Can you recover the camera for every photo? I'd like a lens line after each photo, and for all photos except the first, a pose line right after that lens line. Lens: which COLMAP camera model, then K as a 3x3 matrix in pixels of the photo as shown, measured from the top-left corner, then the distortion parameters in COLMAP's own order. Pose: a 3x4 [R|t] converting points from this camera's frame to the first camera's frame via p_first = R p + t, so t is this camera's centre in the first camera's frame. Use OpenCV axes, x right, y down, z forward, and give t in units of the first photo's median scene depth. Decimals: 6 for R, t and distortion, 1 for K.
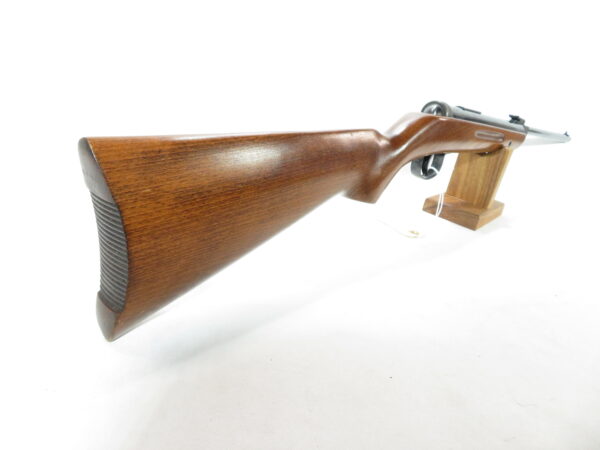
lens RADIAL K [[439.5, 0, 300.0], [0, 439.5, 225.0], [0, 0, 1]] dist [-0.004728, -0.000943]
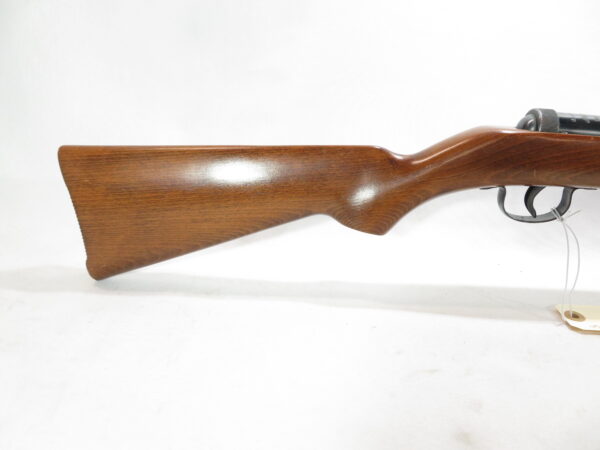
lens RADIAL K [[439.5, 0, 300.0], [0, 439.5, 225.0], [0, 0, 1]] dist [-0.004728, -0.000943]
pose [[0.644520, 0.151947, -0.749337, 1.173213], [-0.186238, 0.981735, 0.038884, -0.114928], [0.741558, 0.114493, 0.661046, 0.518843]]
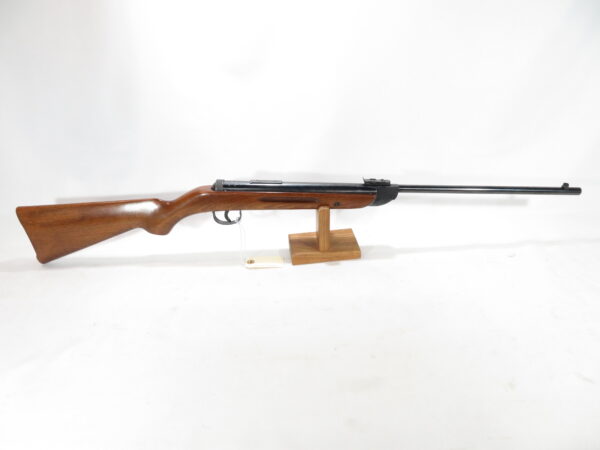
lens RADIAL K [[439.5, 0, 300.0], [0, 439.5, 225.0], [0, 0, 1]] dist [-0.004728, -0.000943]
pose [[0.699591, 0.171744, -0.693597, 3.112682], [-0.114007, 0.985079, 0.128926, -0.649659], [0.705390, -0.011120, 0.708732, 0.074390]]
